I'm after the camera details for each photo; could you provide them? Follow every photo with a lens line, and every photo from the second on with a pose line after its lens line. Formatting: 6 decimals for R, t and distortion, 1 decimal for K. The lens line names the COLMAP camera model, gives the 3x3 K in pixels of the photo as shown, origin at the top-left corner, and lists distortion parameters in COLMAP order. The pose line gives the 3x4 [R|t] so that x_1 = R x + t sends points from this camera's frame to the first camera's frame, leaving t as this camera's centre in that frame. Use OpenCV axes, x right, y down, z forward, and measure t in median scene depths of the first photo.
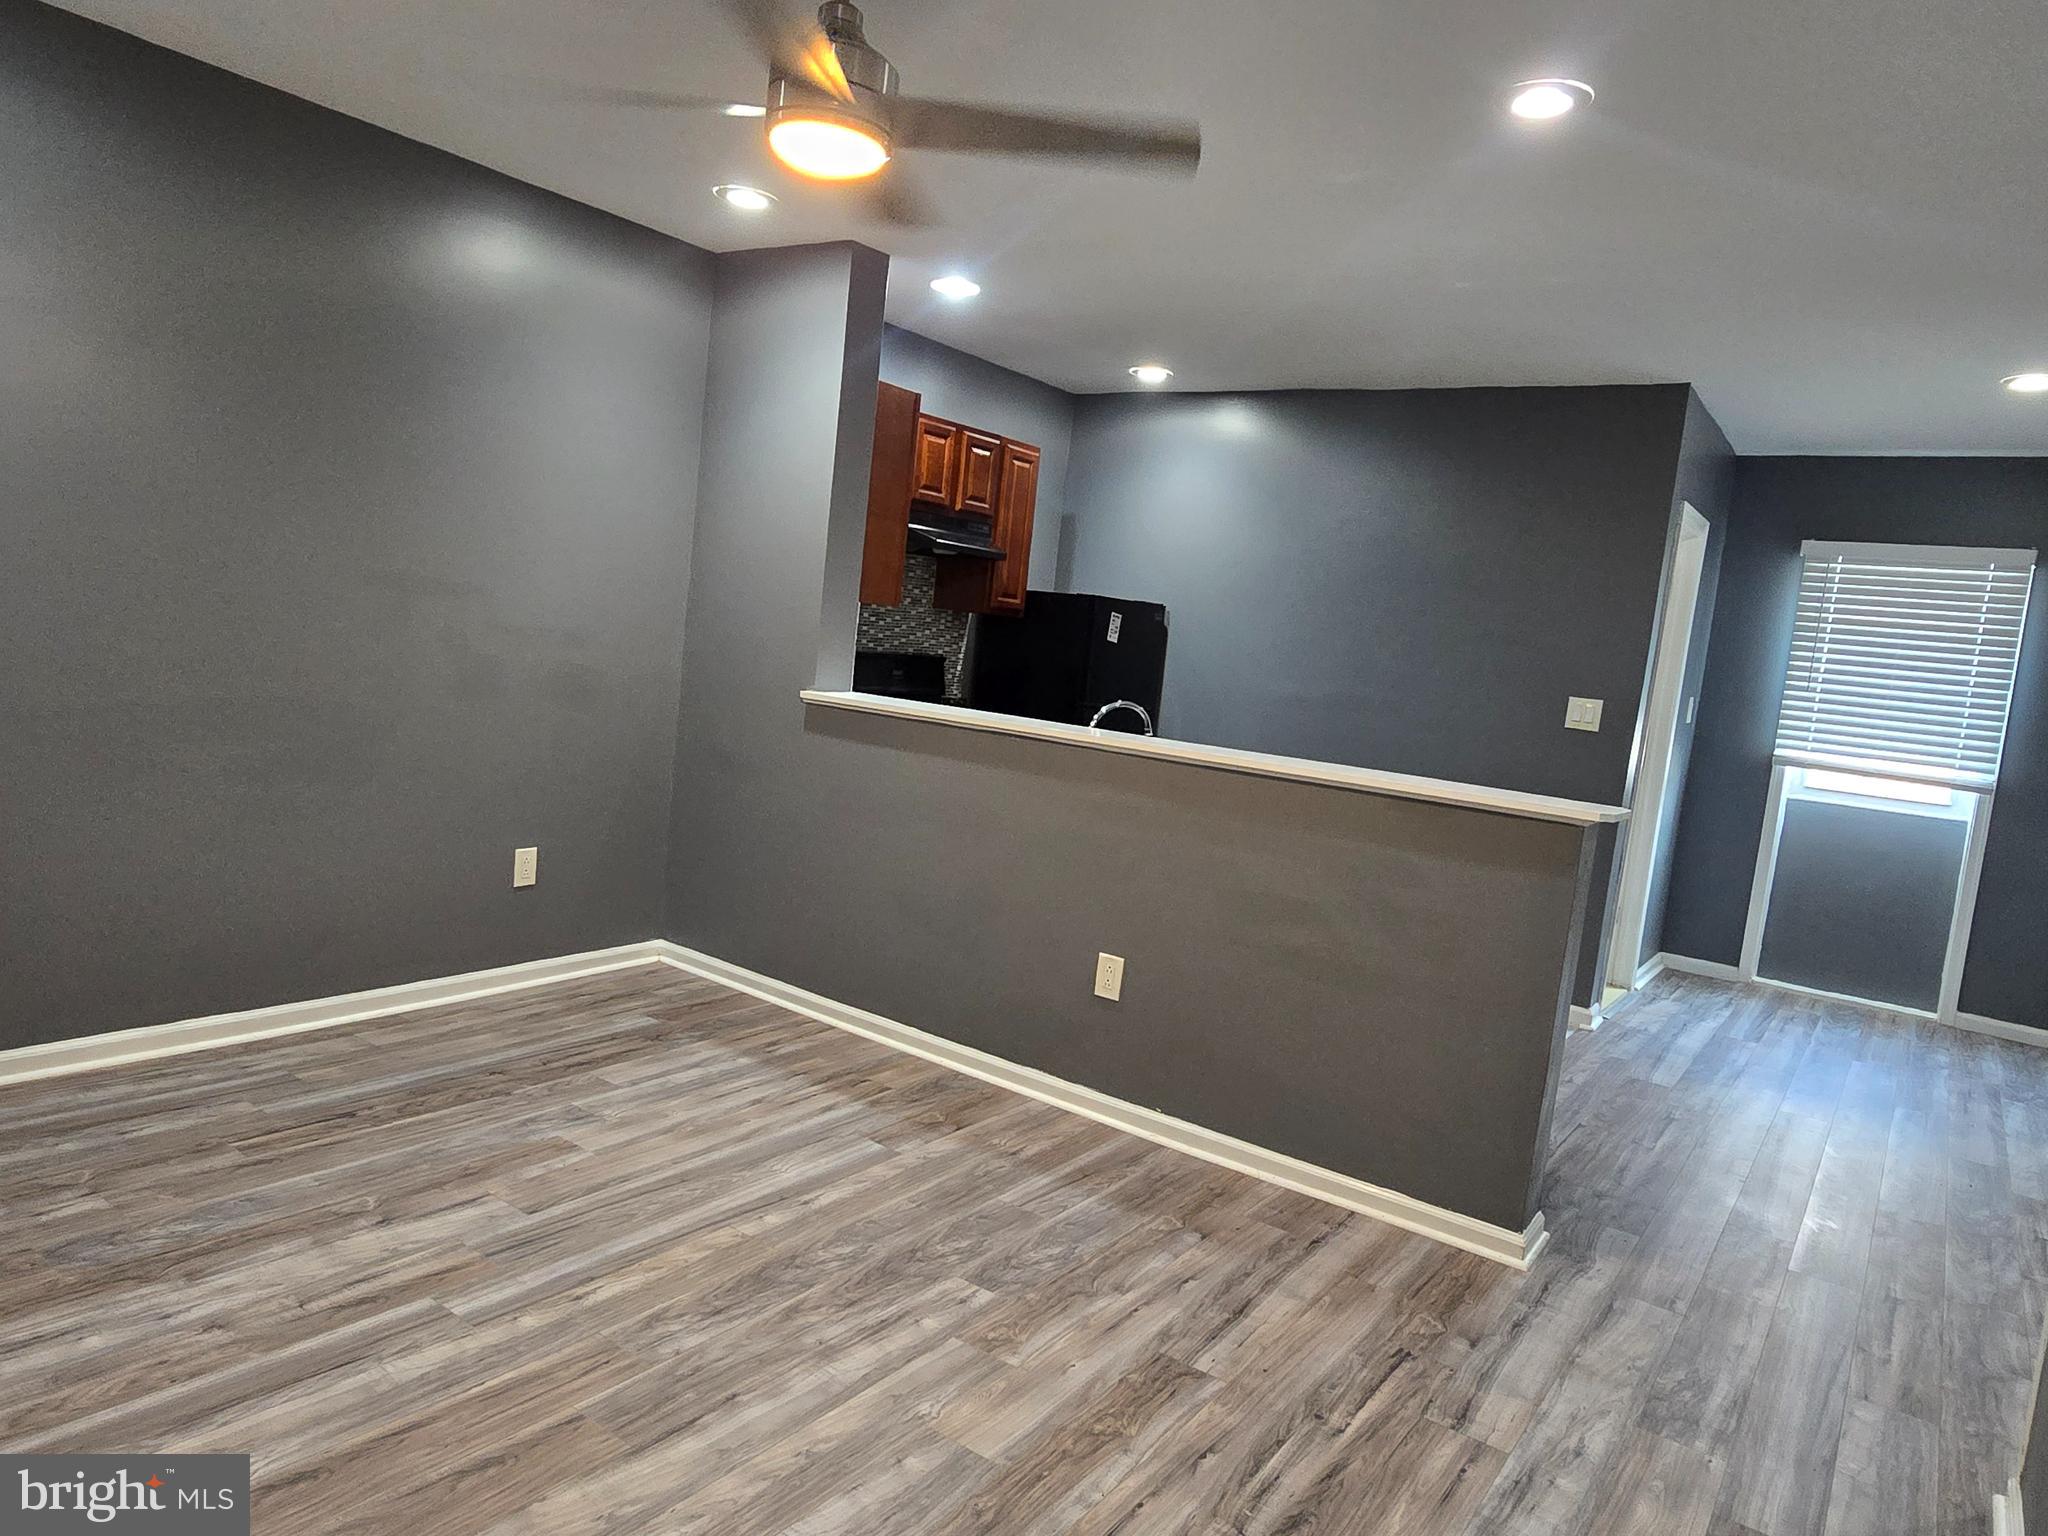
lens RADIAL K [[1328.5, 0, 1022.3], [0, 1328.5, 778.1], [0, 0, 1]] dist [0.004903, -0.007570]
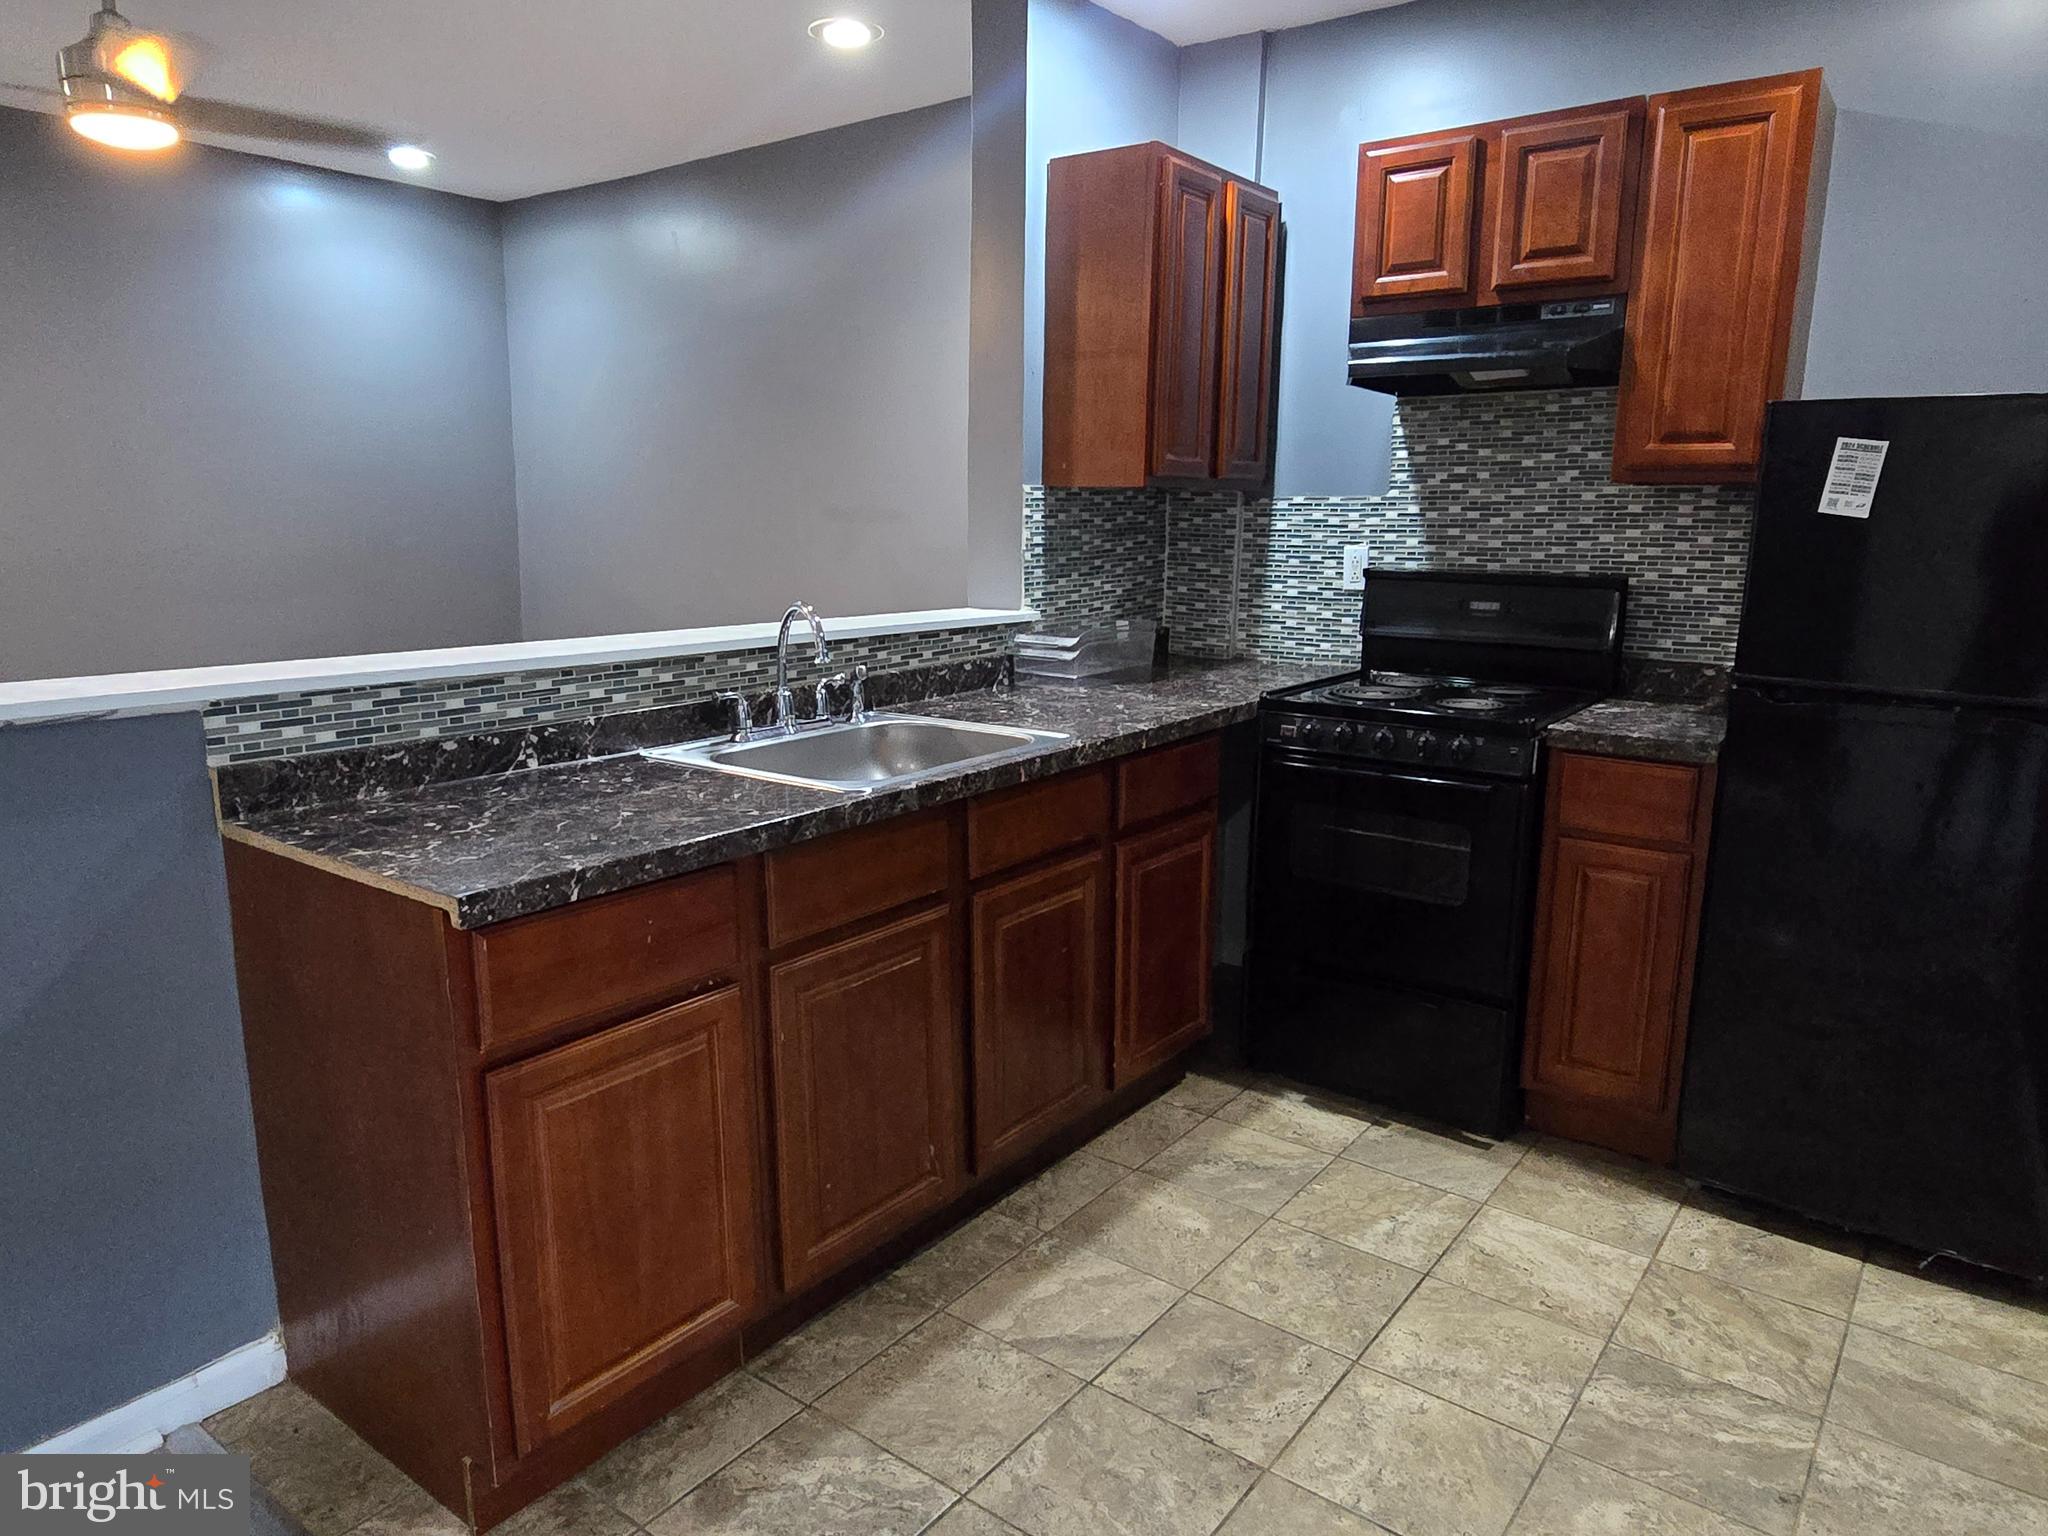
lens RADIAL K [[1328.5, 0, 1026.3], [0, 1328.5, 772.4], [0, 0, 1]] dist [0.004903, -0.007570]
pose [[-0.041057, 0.093917, -0.994733, 0.974243], [-0.125865, 0.987155, 0.098397, -0.082472], [0.991197, 0.129242, -0.028709, 1.676076]]
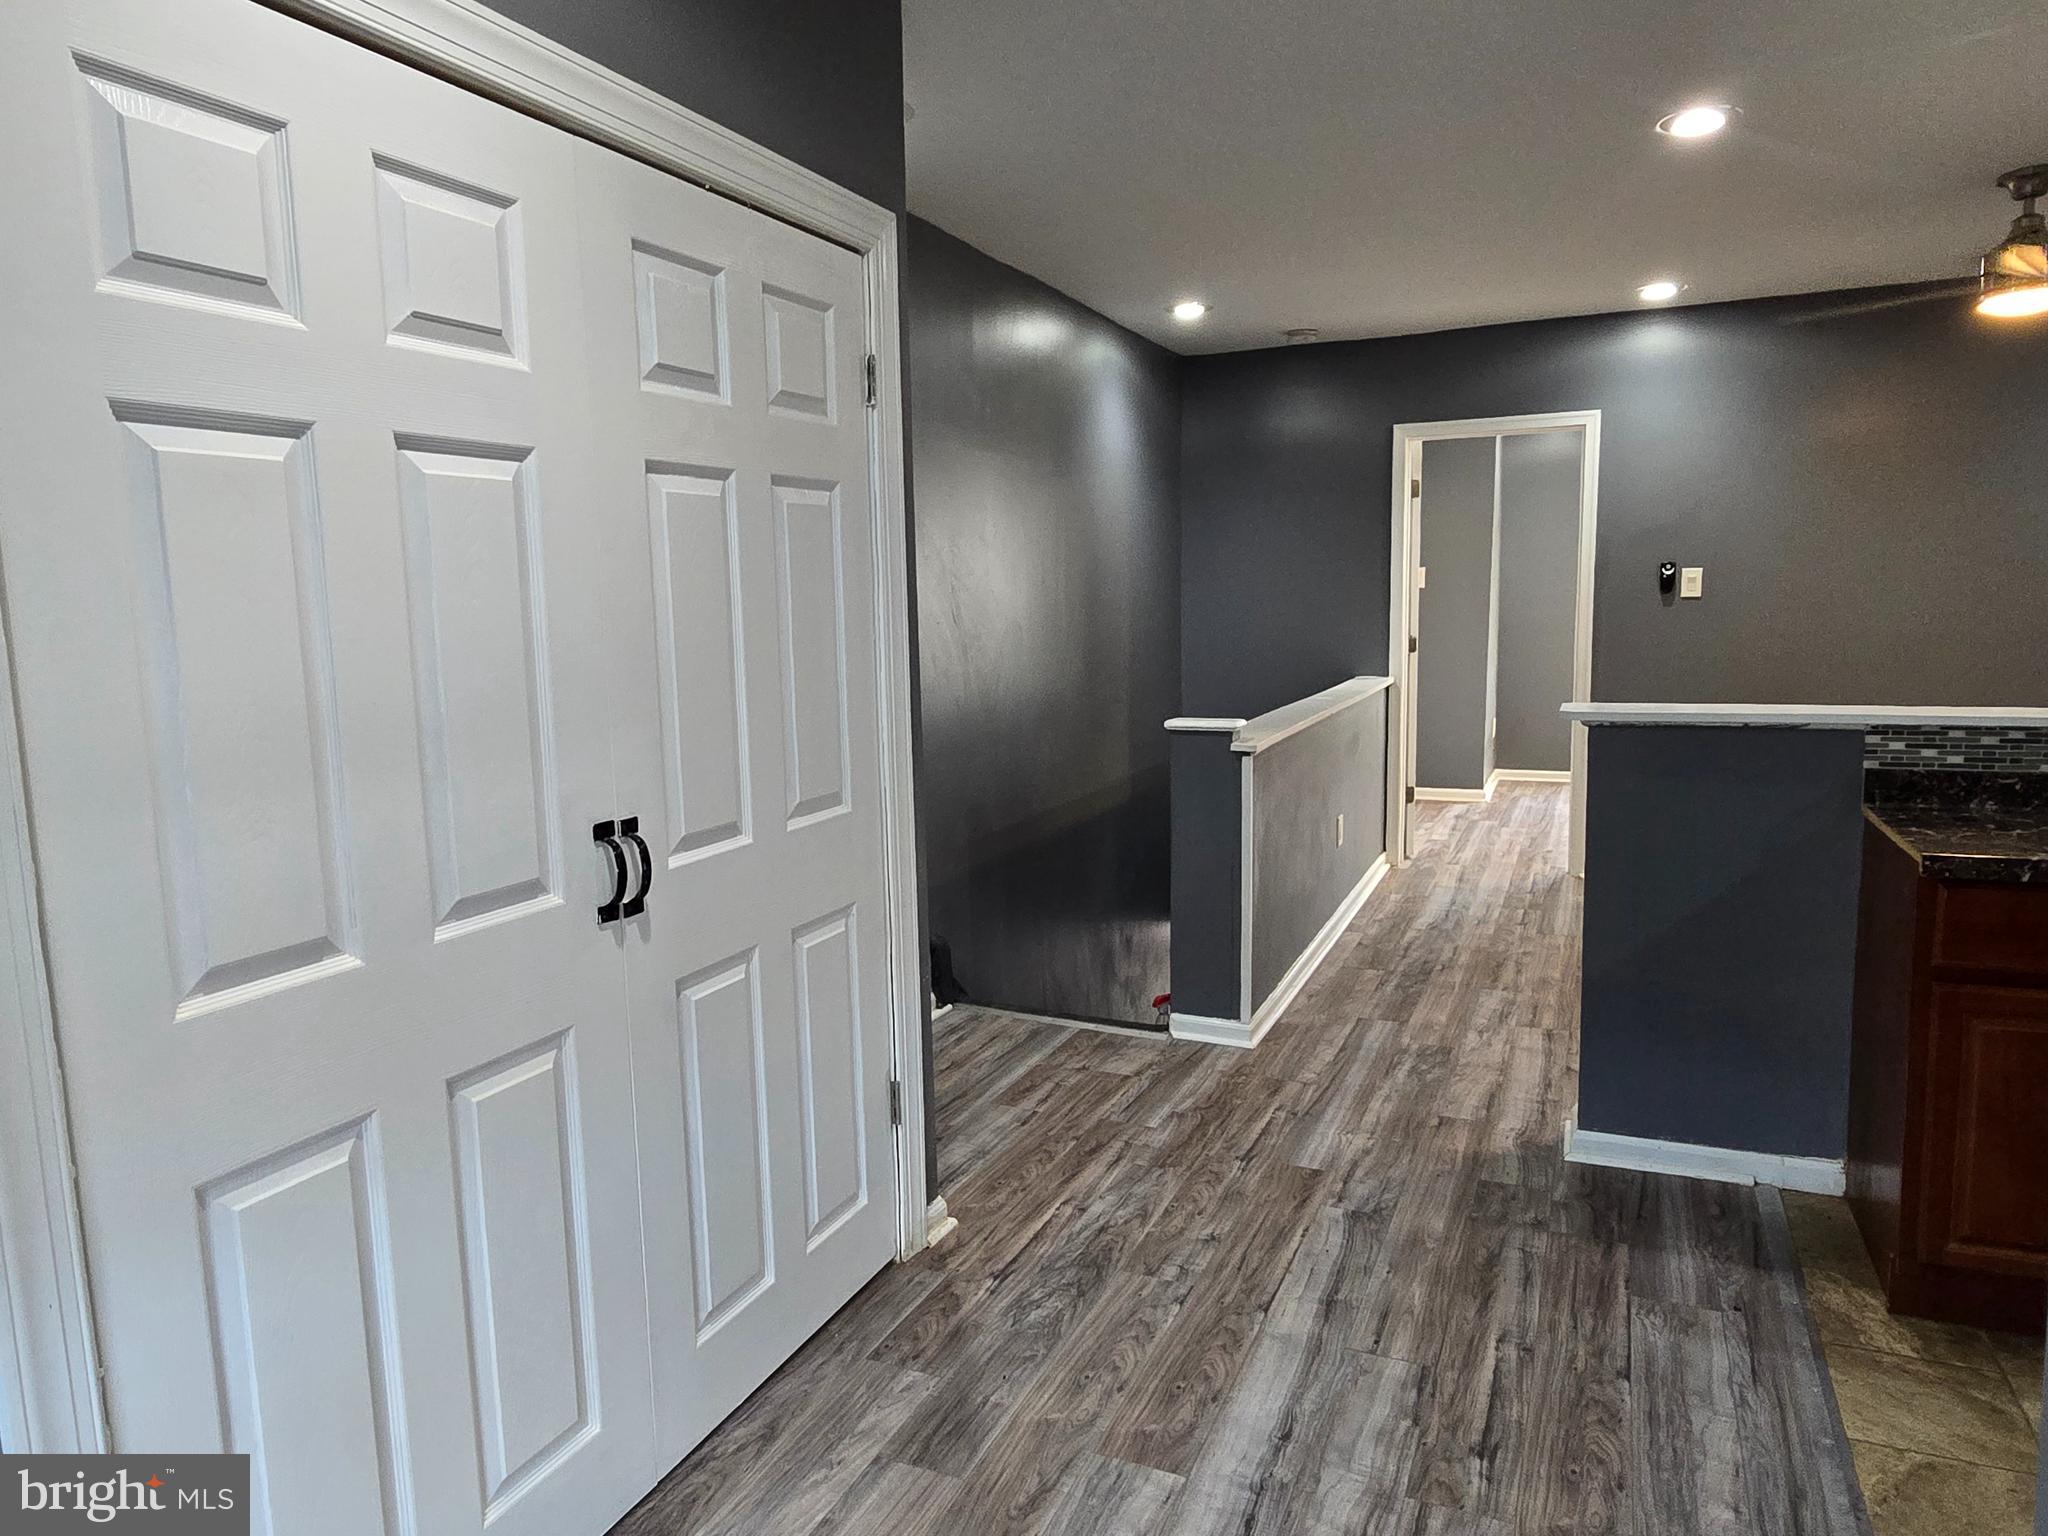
lens RADIAL K [[1328.5, 0, 1022.1], [0, 1328.5, 775.3], [0, 0, 1]] dist [0.004903, -0.007570]
pose [[-0.977687, -0.050478, -0.203911, 1.135429], [-0.096356, 0.970321, 0.221792, -0.119229], [0.186663, 0.236492, -0.953535, 2.035221]]
